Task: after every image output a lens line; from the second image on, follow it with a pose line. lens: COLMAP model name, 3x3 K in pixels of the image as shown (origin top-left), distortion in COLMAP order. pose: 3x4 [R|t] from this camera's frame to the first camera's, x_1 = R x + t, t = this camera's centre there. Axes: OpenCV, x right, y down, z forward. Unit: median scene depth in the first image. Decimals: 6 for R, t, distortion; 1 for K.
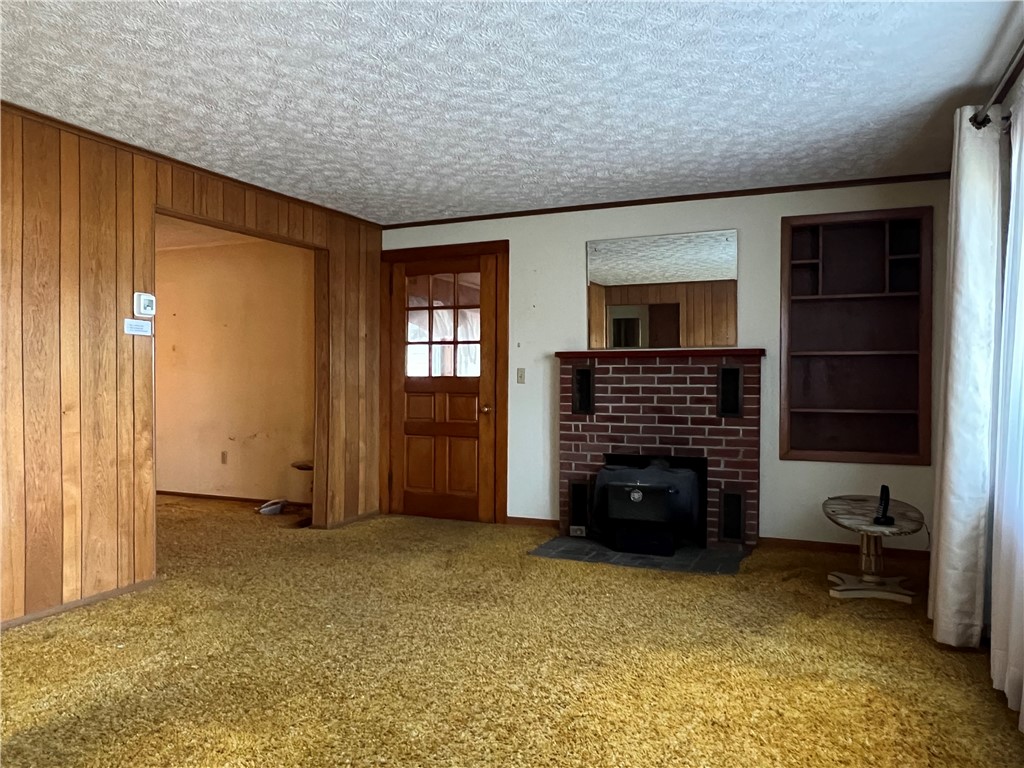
lens RADIAL K [[768.4, 0, 508.5], [0, 768.4, 384.6], [0, 0, 1]] dist [0.004228, -0.004454]
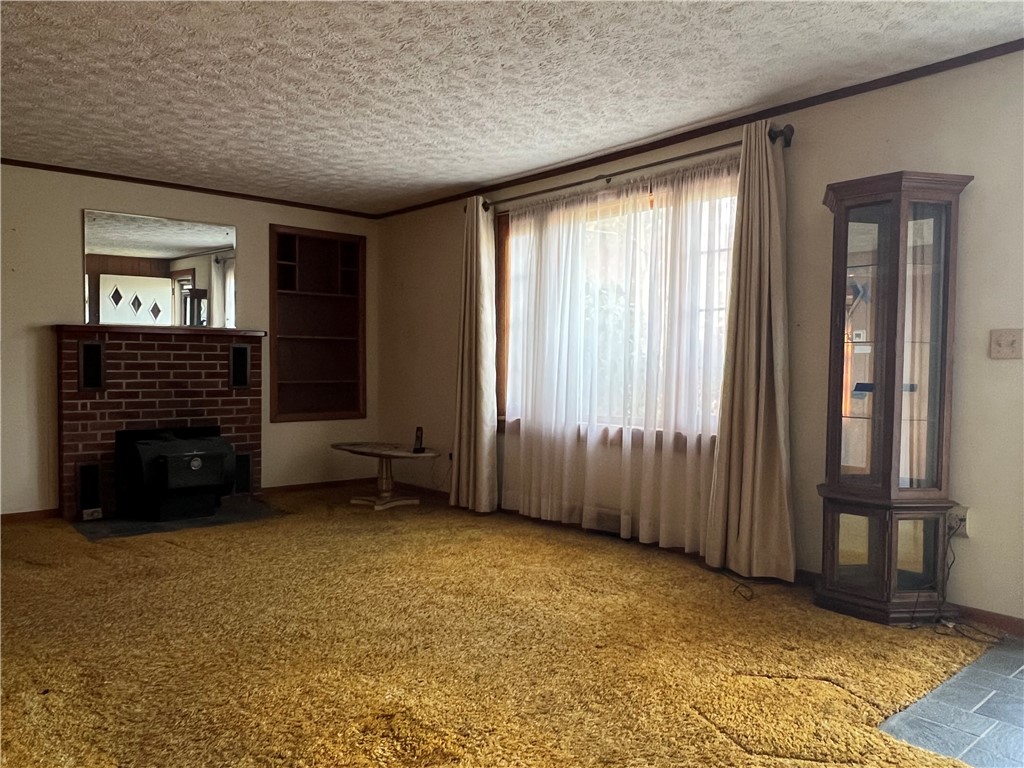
lens RADIAL K [[768.4, 0, 507.1], [0, 768.4, 385.4], [0, 0, 1]] dist [0.004228, -0.004454]
pose [[0.436102, -0.023206, 0.899598, -0.565280], [-0.000073, 0.999667, 0.025823, 0.006528], [-0.899897, -0.011327, 0.435955, 0.127722]]
